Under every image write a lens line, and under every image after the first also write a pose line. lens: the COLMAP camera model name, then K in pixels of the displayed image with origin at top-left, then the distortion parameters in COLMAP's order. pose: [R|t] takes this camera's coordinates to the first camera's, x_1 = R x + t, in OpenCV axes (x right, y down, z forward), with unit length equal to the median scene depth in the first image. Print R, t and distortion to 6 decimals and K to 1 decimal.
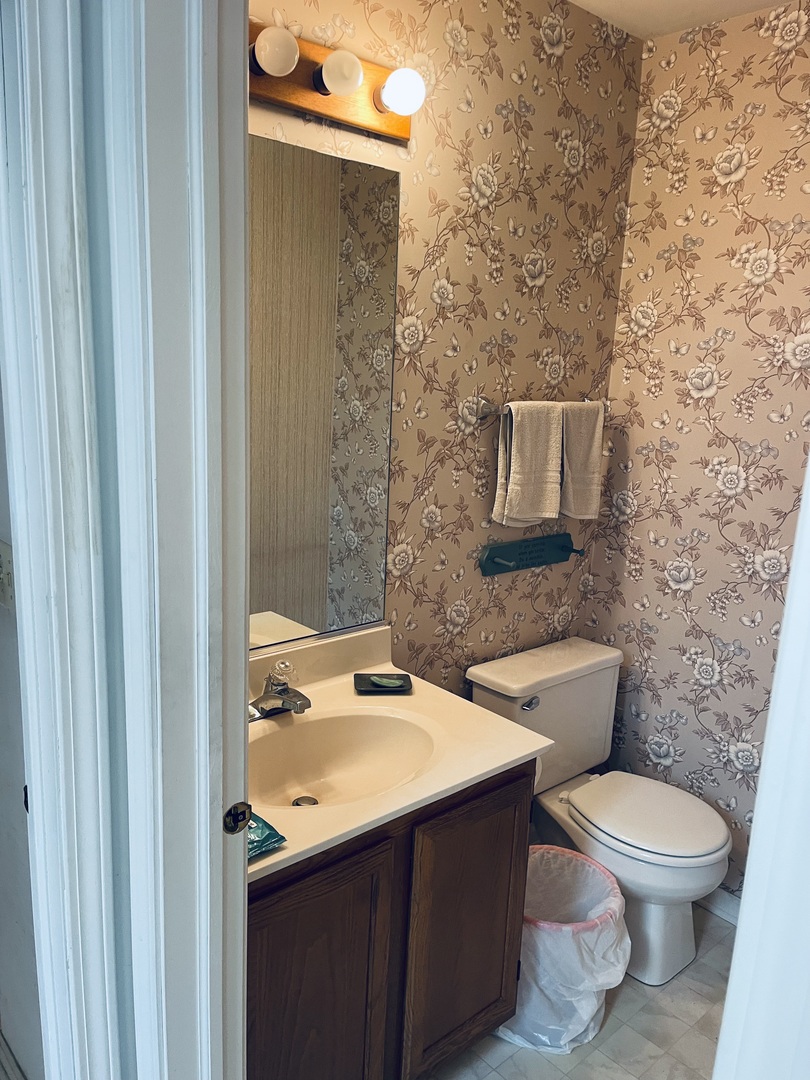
lens RADIAL K [[800.2, 0, 398.4], [0, 800.2, 551.2], [0, 0, 1]] dist [0.050947, -0.073529]
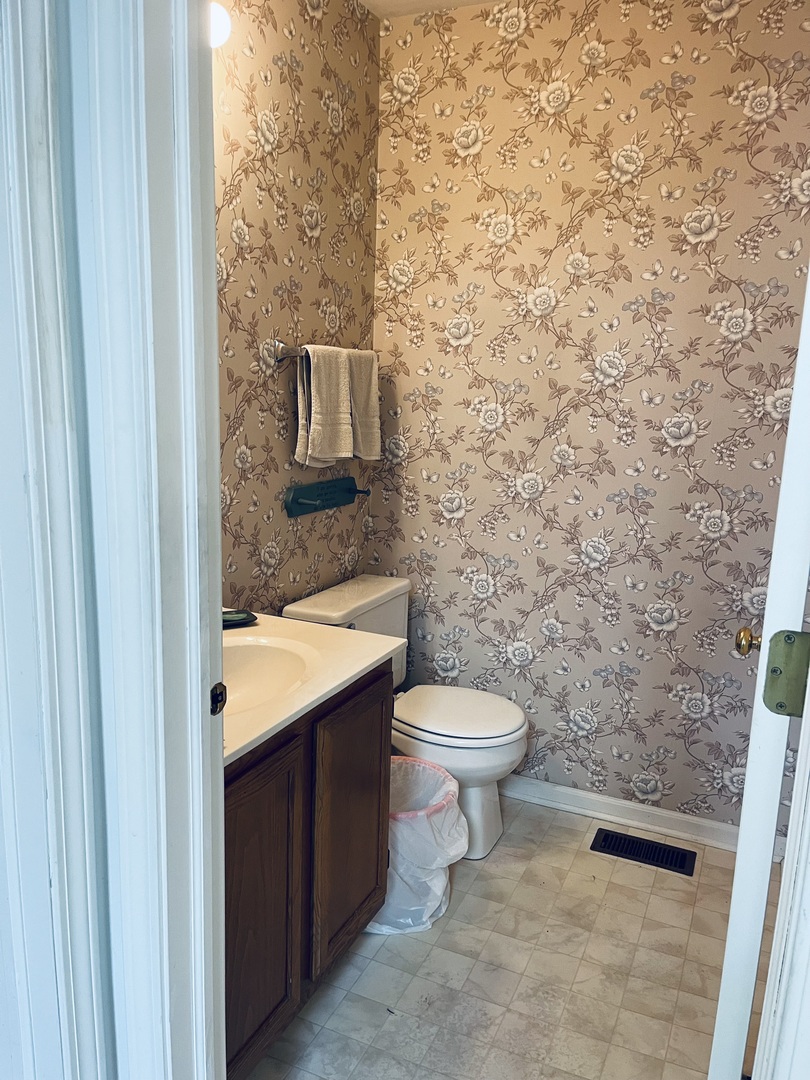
lens RADIAL K [[800.2, 0, 404.8], [0, 800.2, 549.1], [0, 0, 1]] dist [0.050947, -0.073529]
pose [[0.918264, -0.095454, 0.384290, -0.164918], [0.095090, 0.995268, 0.019996, 0.068476], [-0.384380, 0.018181, 0.922996, -0.012322]]
